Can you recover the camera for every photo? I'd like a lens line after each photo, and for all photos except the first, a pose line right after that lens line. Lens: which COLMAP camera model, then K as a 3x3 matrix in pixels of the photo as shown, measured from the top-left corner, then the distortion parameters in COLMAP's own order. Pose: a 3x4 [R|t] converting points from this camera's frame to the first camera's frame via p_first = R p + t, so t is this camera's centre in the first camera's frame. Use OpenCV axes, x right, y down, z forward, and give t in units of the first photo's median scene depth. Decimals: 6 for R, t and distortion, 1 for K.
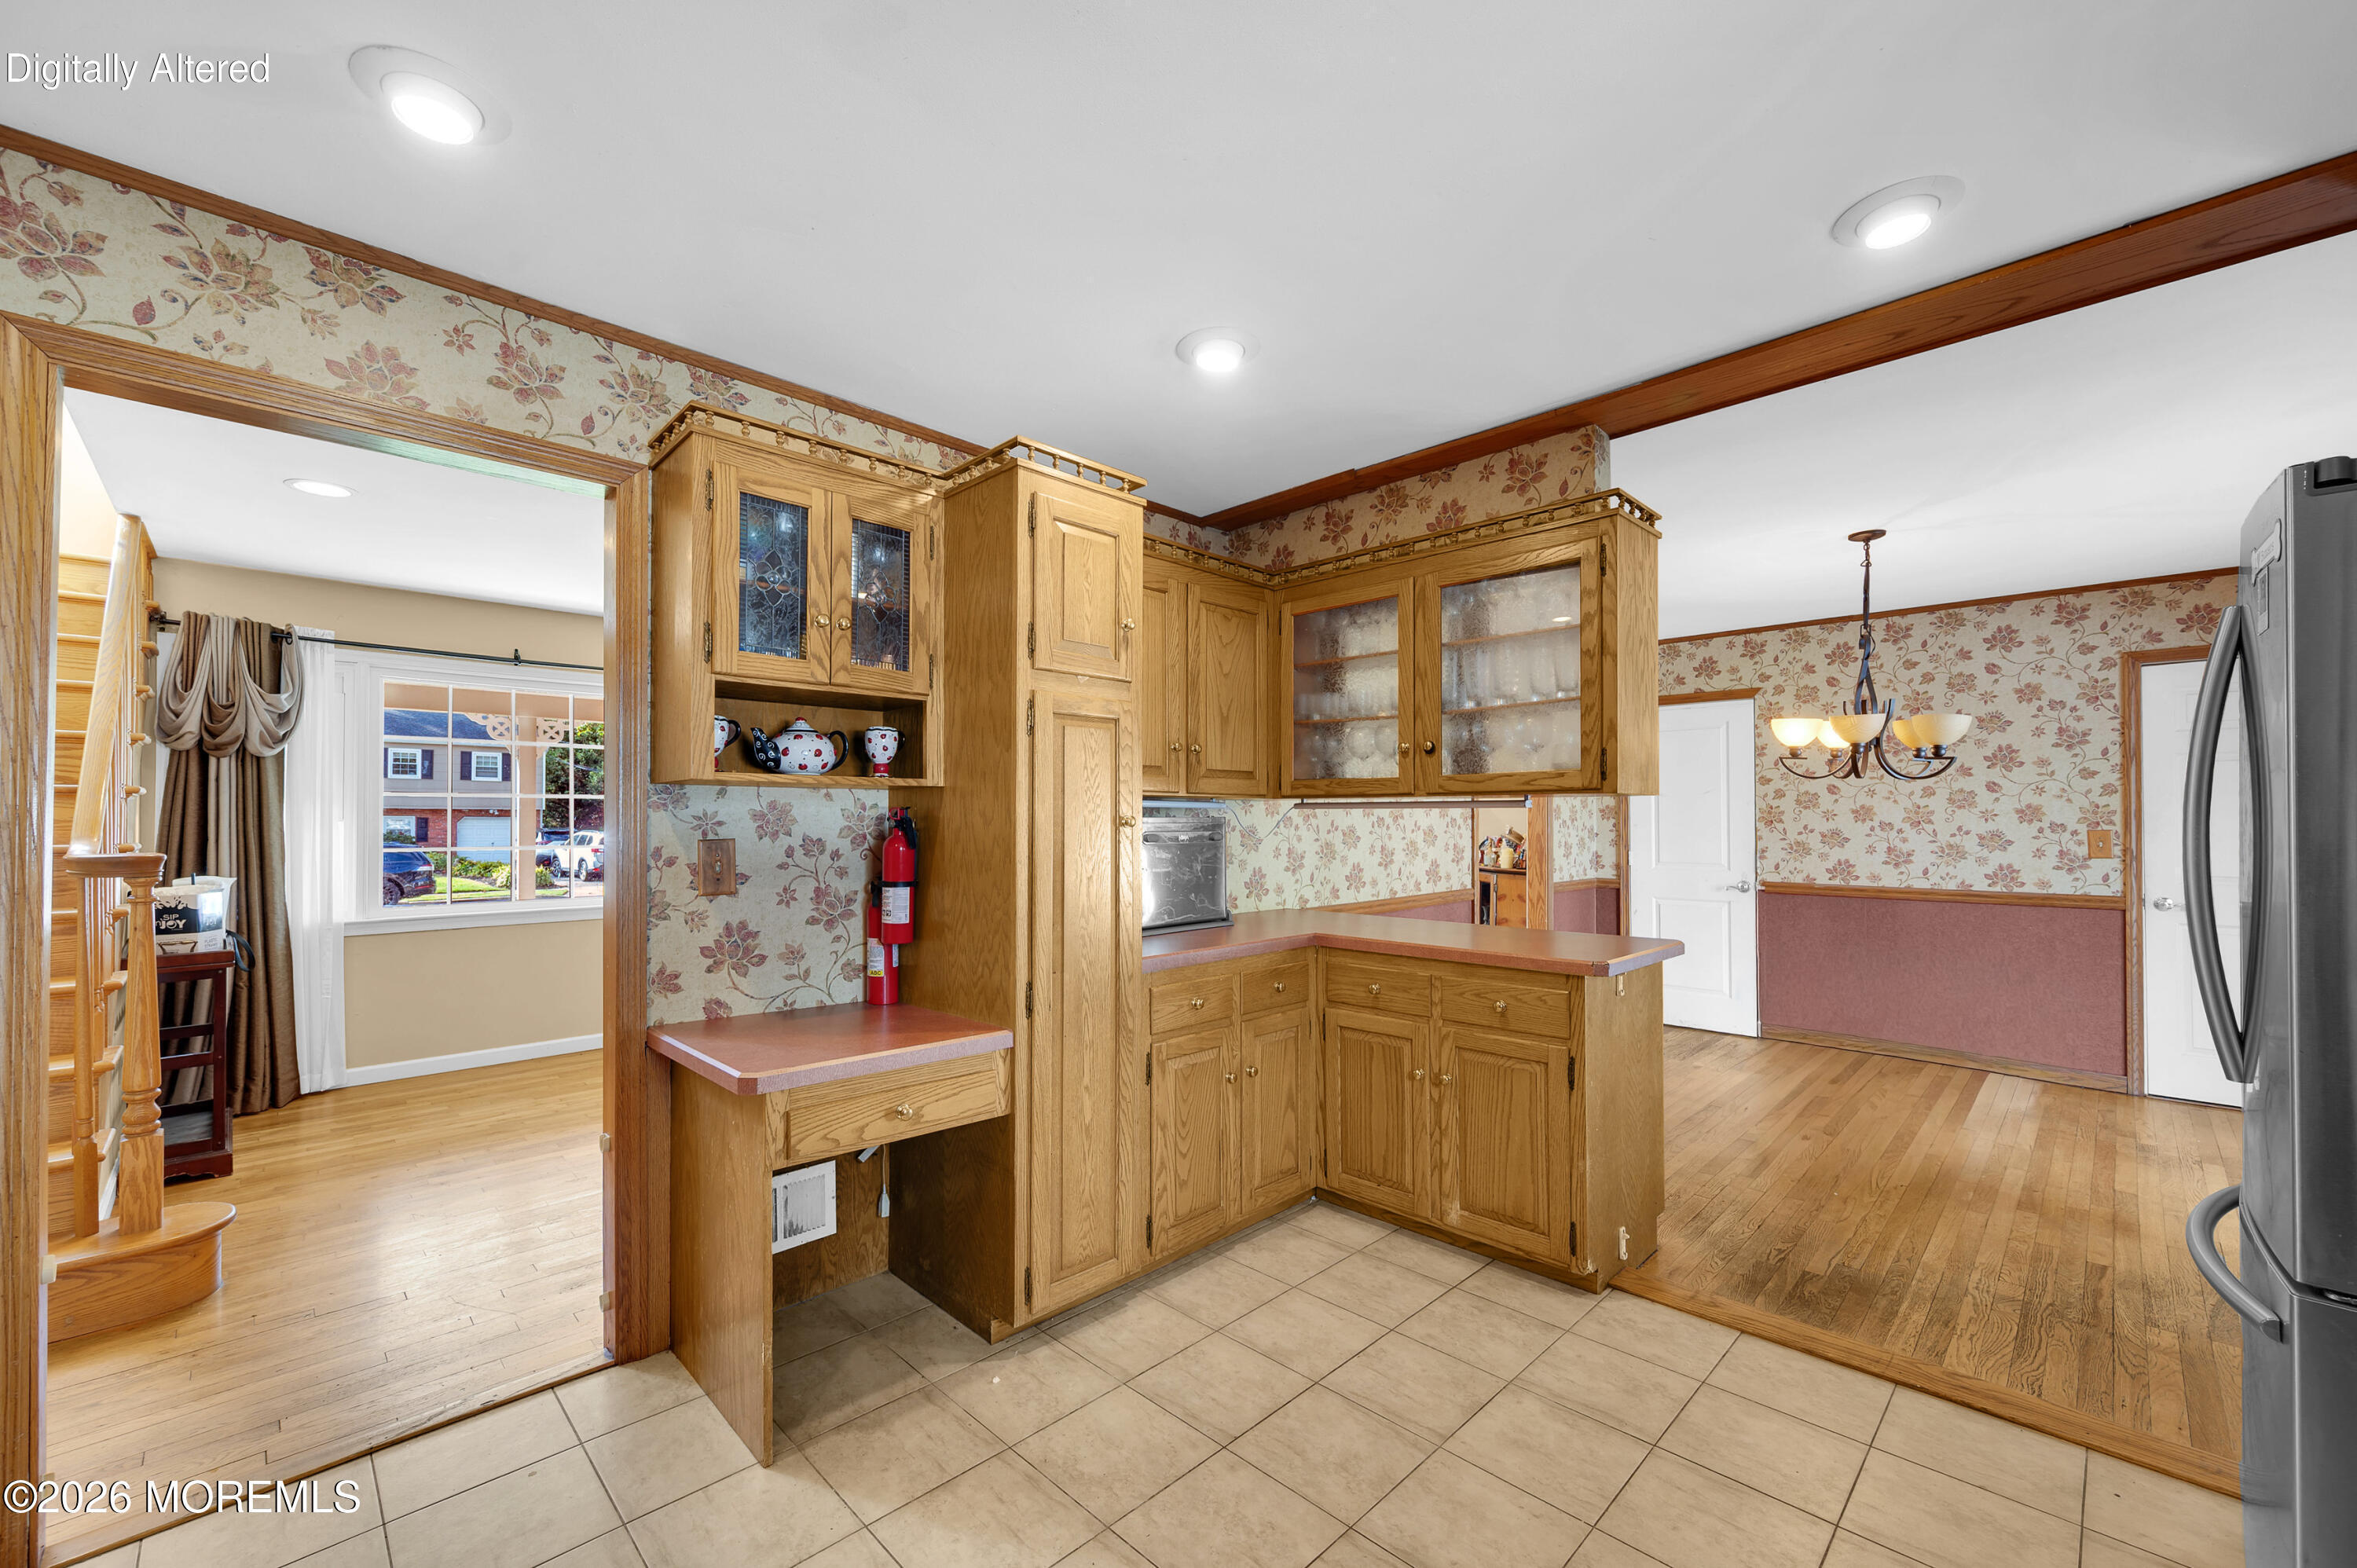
lens RADIAL K [[927.1, 0, 1161.8], [0, 927.1, 815.1], [0, 0, 1]] dist [-0.002655, -0.000396]
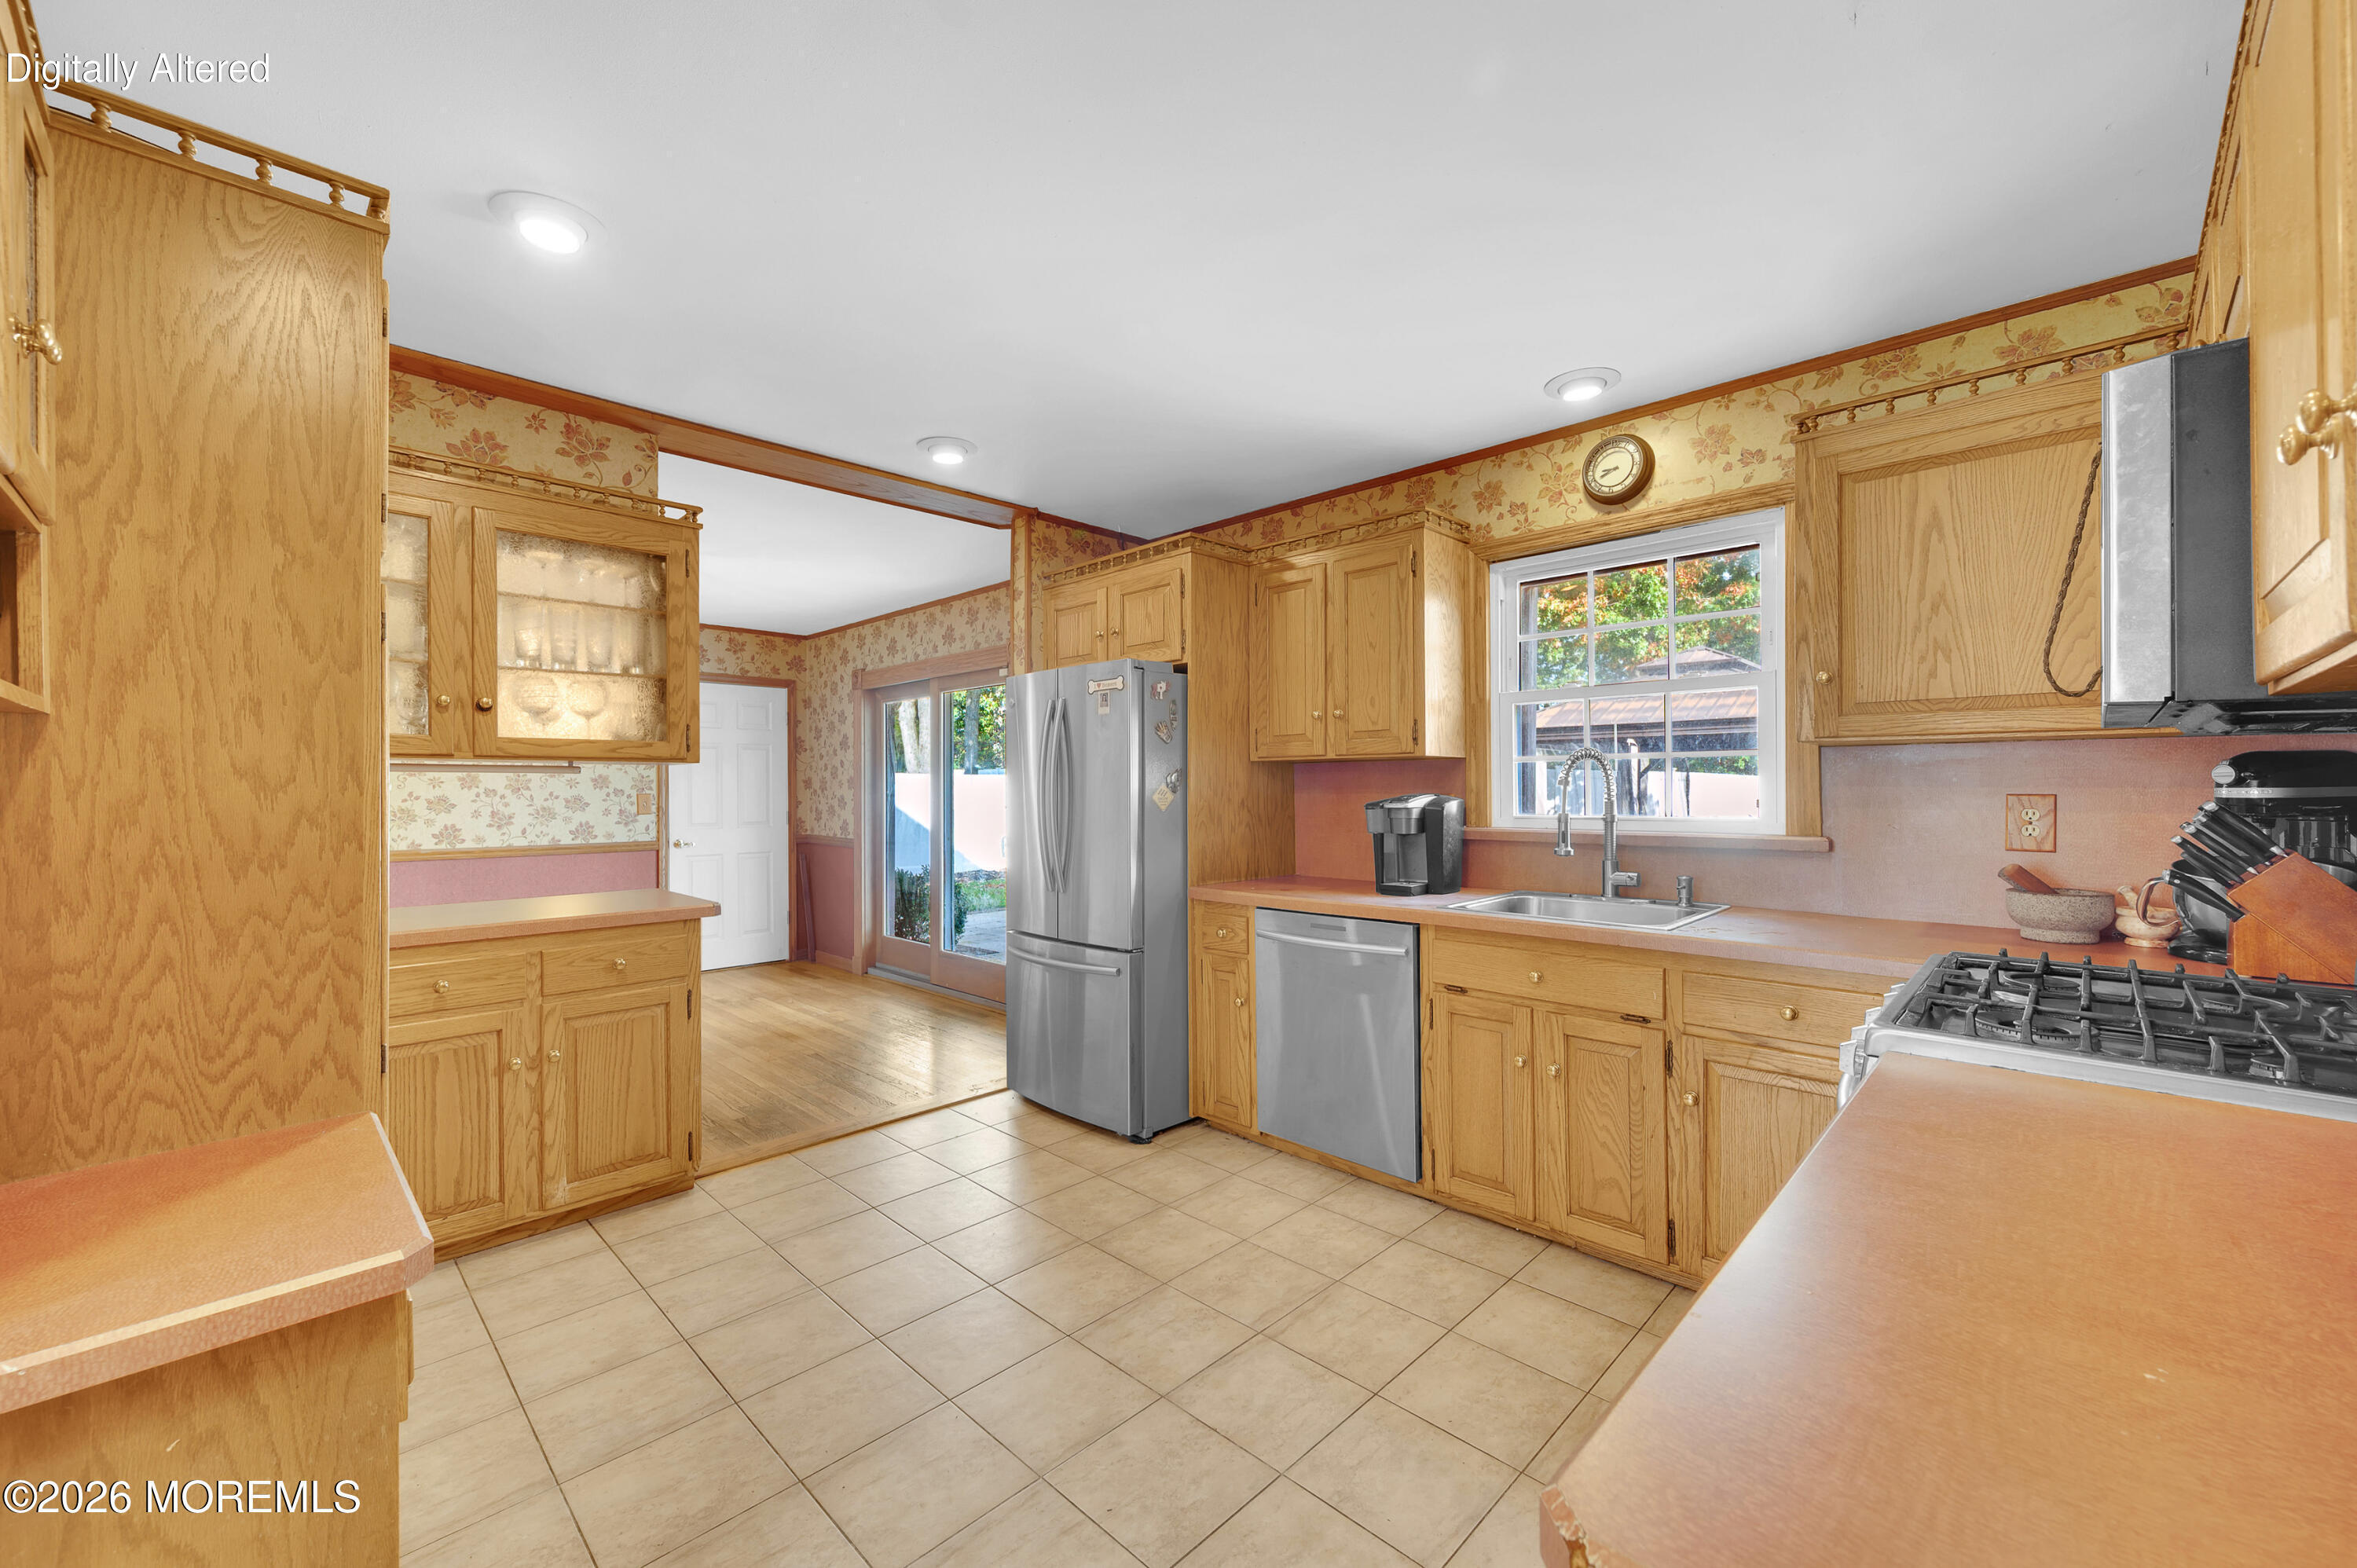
lens RADIAL K [[927.1, 0, 1196.3], [0, 927.1, 790.8], [0, 0, 1]] dist [-0.002655, -0.000396]
pose [[-0.031681, -0.005636, 0.999482, -0.657550], [-0.002094, 0.999982, 0.005573, 0.003920], [-0.999496, -0.001917, -0.031692, 0.362351]]
